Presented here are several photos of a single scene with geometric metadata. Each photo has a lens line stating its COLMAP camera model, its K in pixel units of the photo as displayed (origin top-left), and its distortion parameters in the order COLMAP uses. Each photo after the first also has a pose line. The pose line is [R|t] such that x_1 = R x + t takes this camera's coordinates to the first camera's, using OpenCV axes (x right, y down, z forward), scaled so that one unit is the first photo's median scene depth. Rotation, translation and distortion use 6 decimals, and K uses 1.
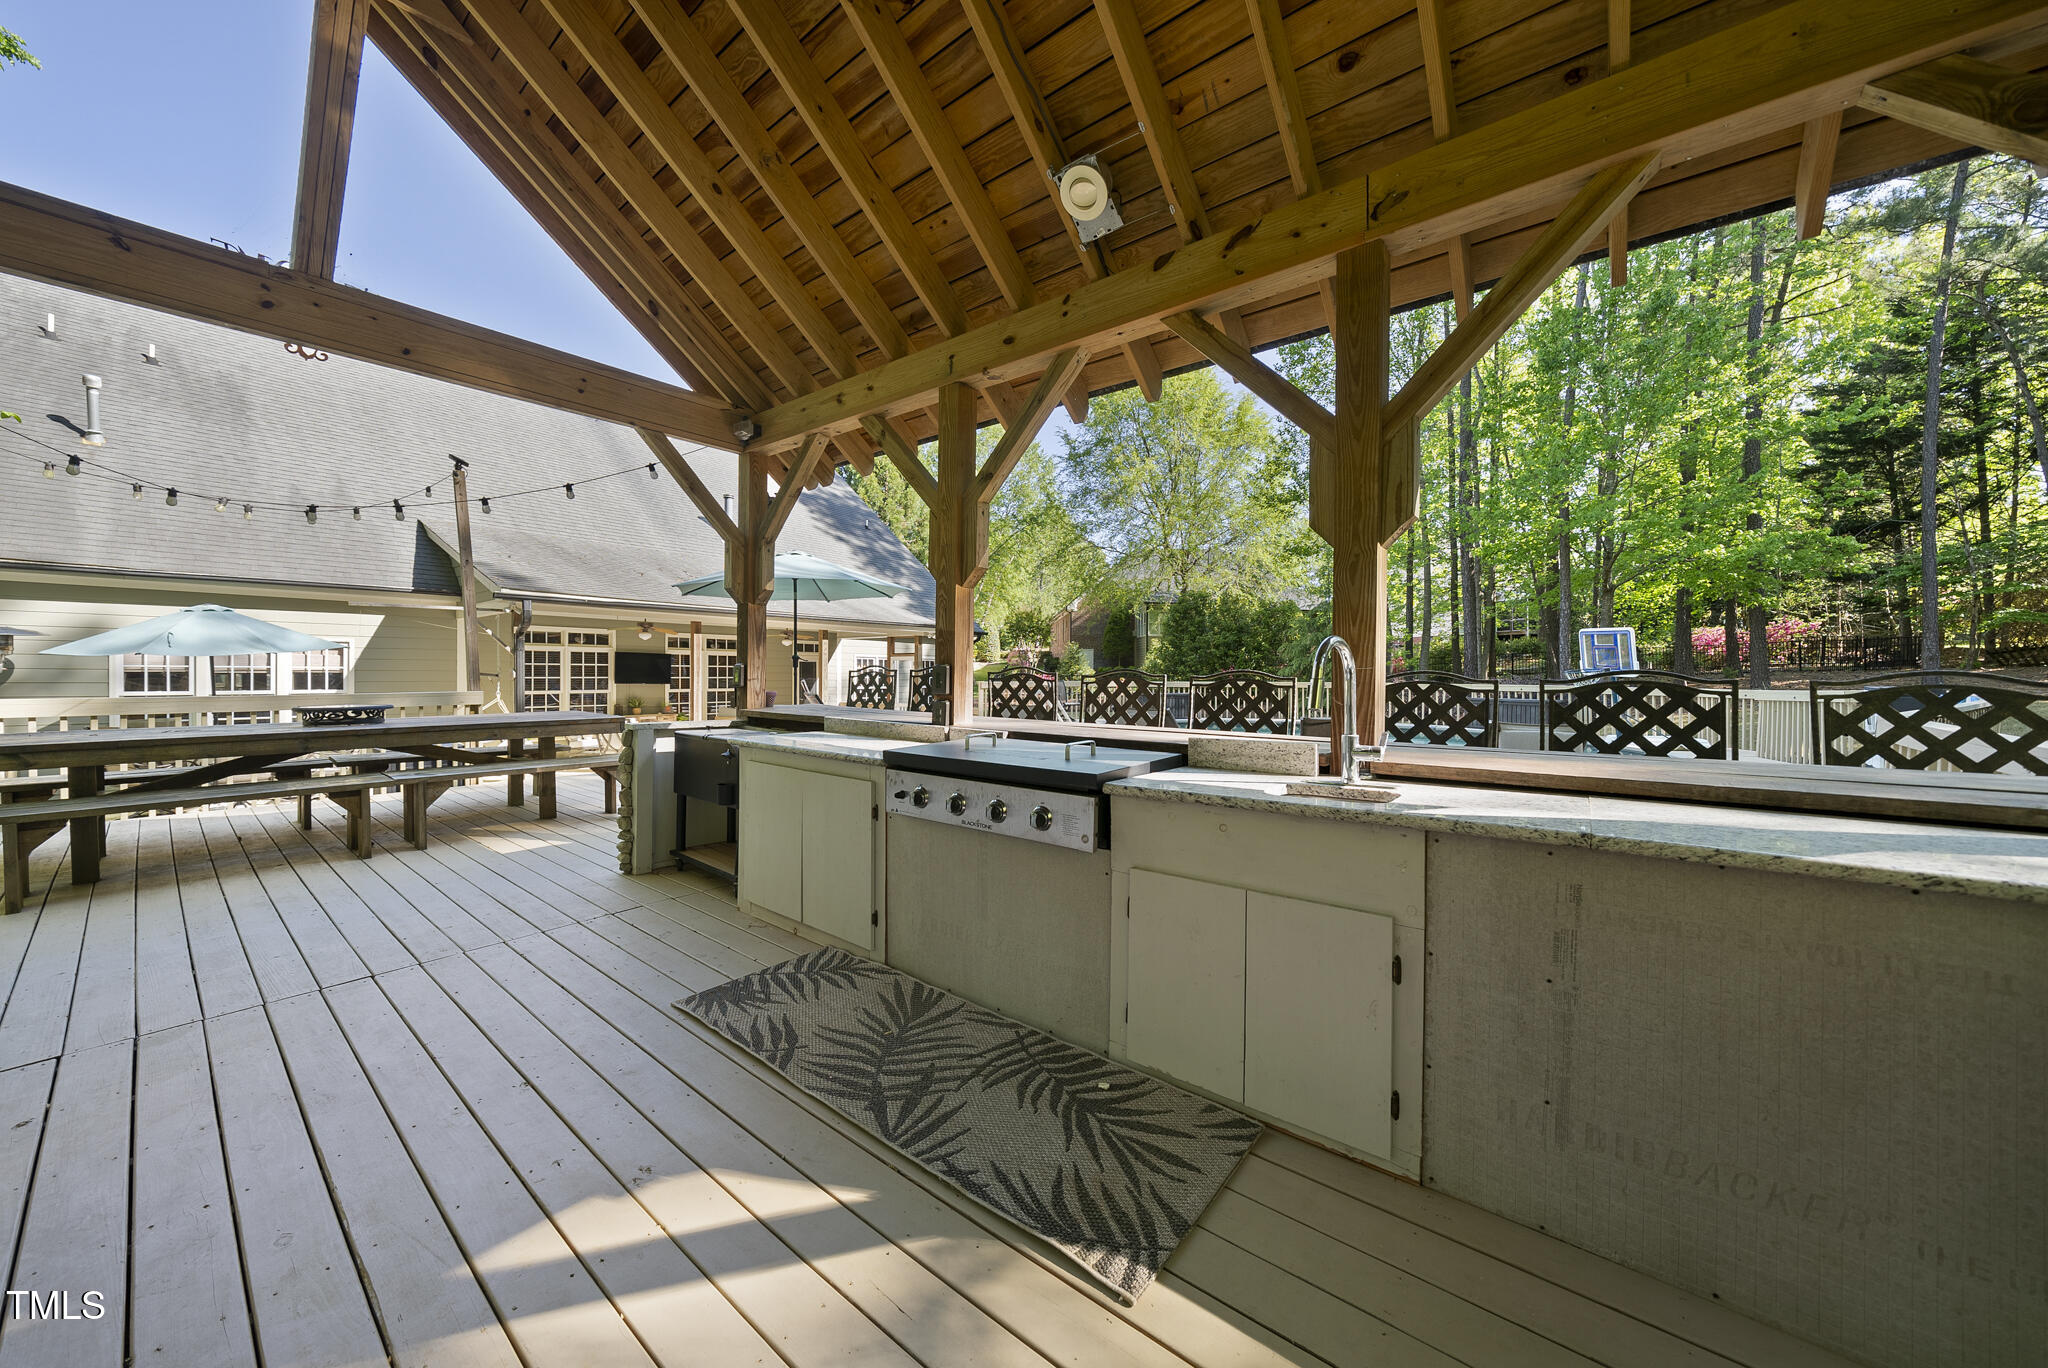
lens RADIAL K [[713.7, 0, 1002.7], [0, 713.7, 679.5], [0, 0, 1]] dist [-0.005109, -0.000390]
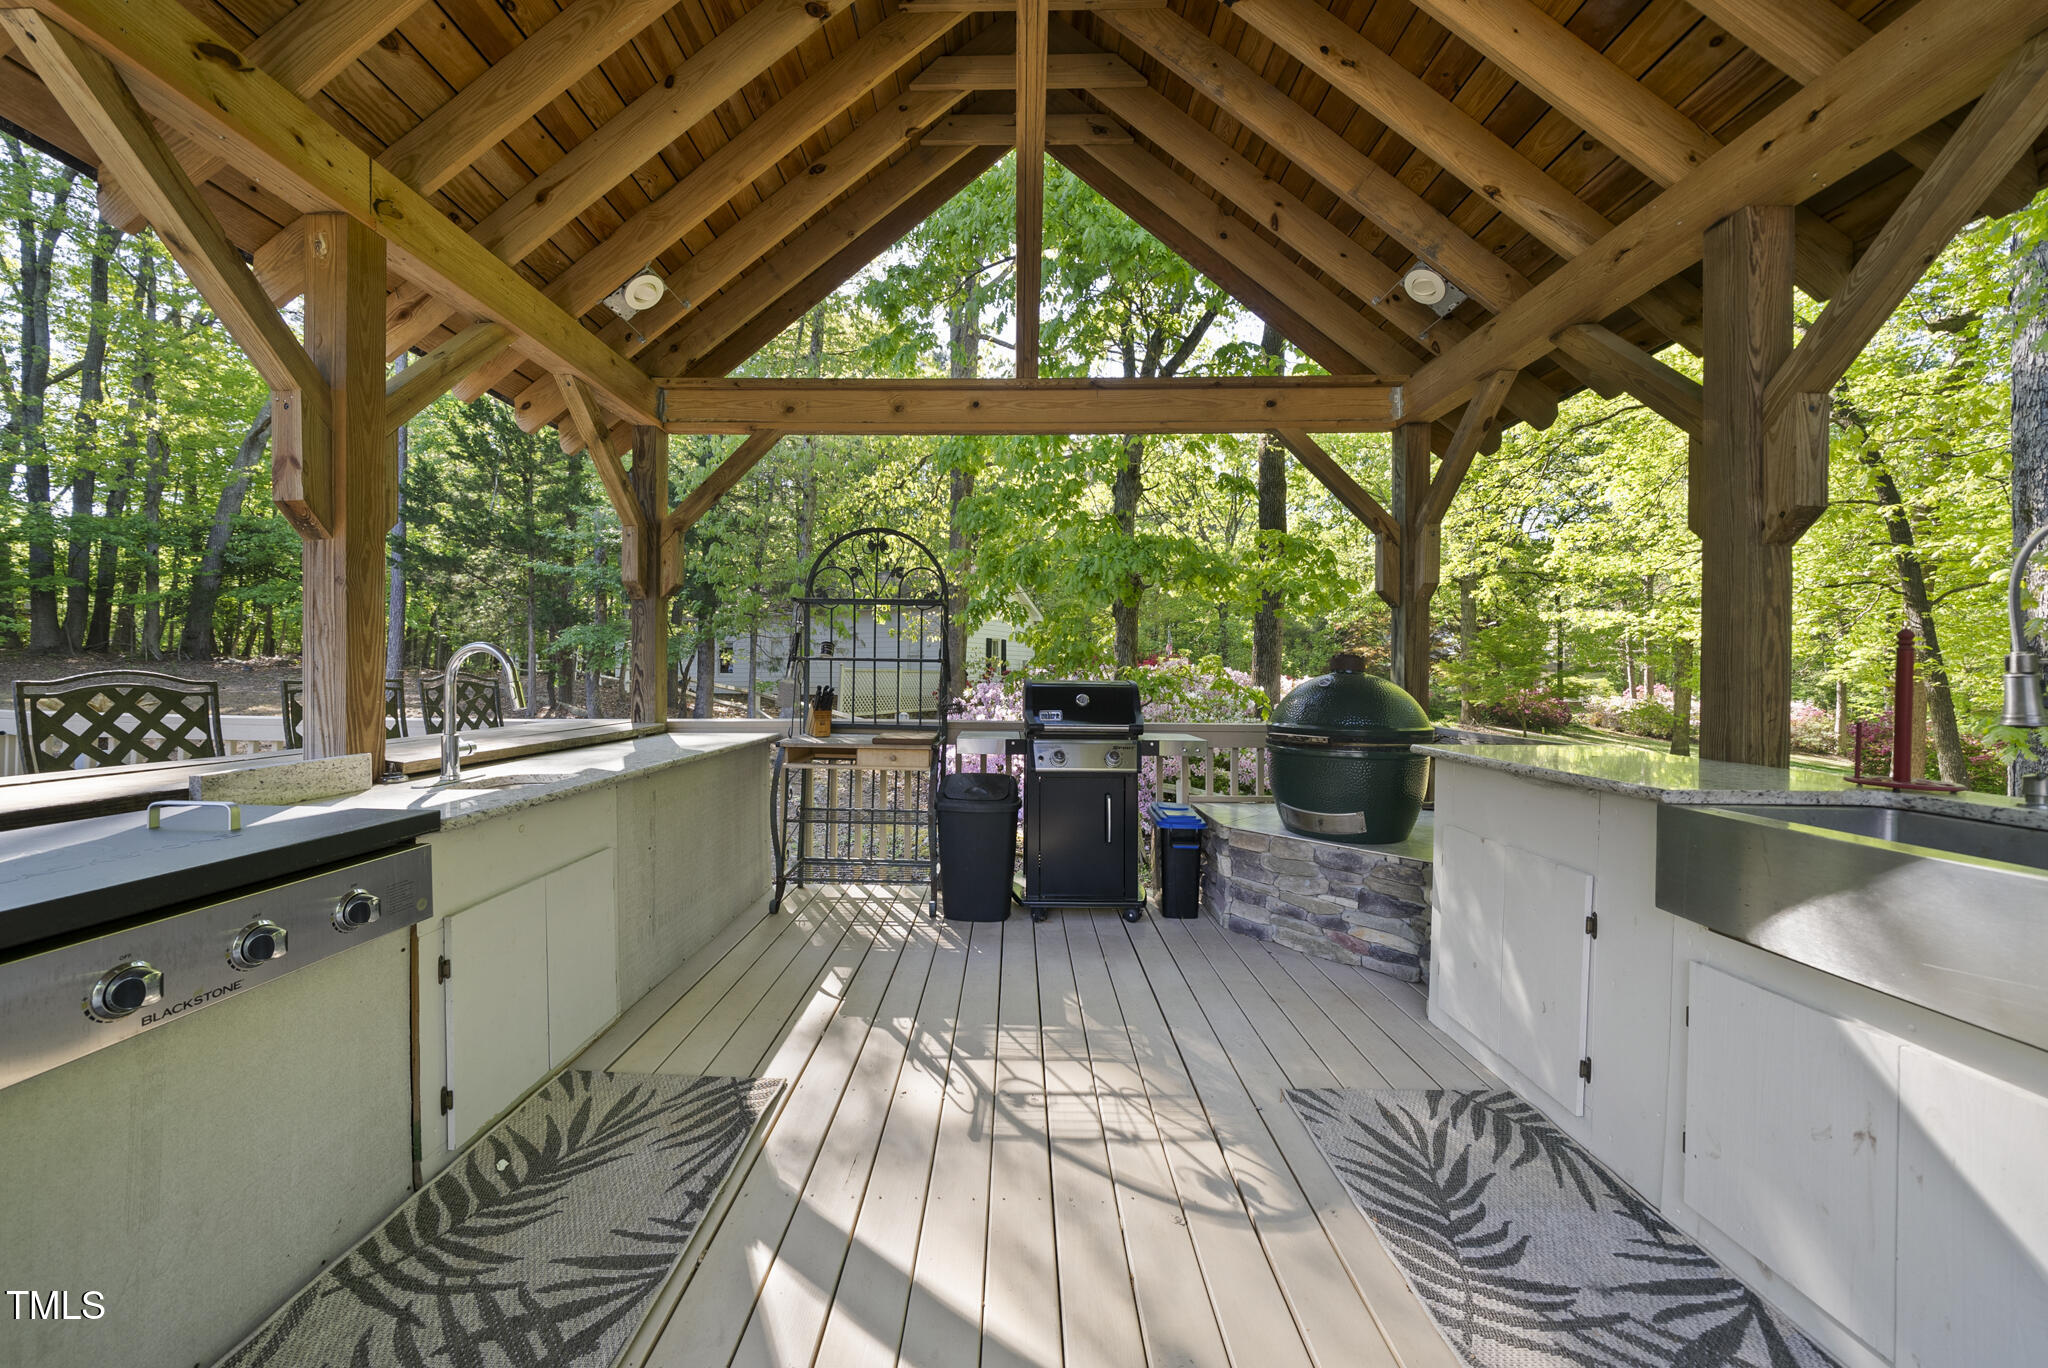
lens RADIAL K [[713.7, 0, 1002.1], [0, 713.7, 680.6], [0, 0, 1]] dist [-0.005109, -0.000390]
pose [[-0.623577, -0.004540, 0.781749, -0.814116], [0.002119, 0.999970, 0.007498, -0.009473], [-0.781759, 0.006332, -0.623548, 0.972967]]
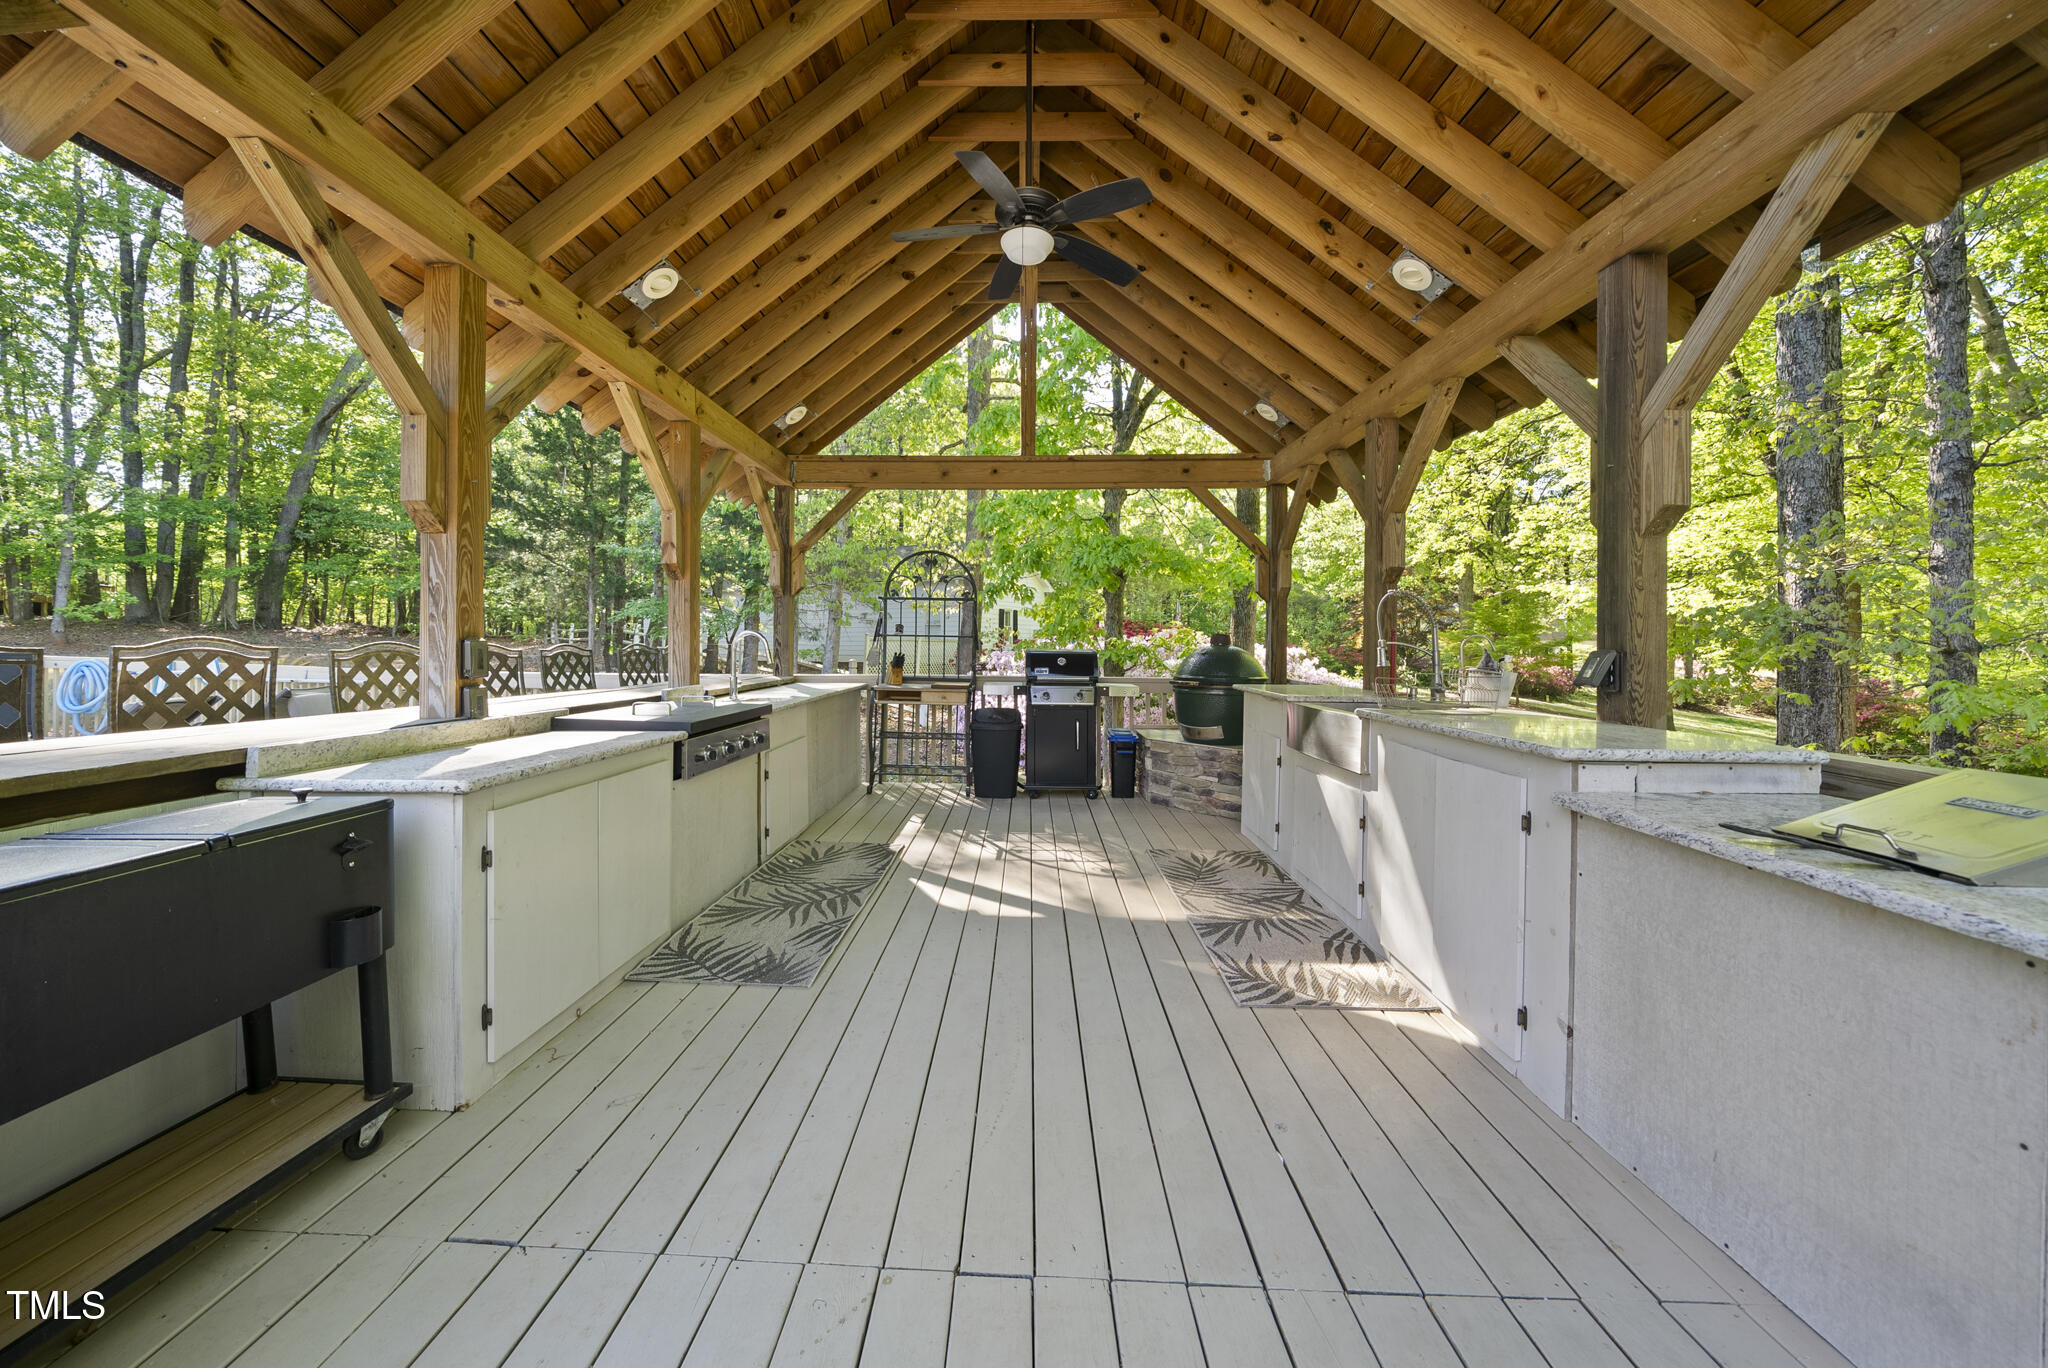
lens RADIAL K [[713.7, 0, 1009.0], [0, 713.7, 635.3], [0, 0, 1]] dist [-0.005109, -0.000390]
pose [[-0.617873, 0.009737, 0.786218, -1.616931], [0.001389, 0.999935, -0.011293, -0.019669], [-0.786277, -0.005886, -0.617846, 1.600277]]
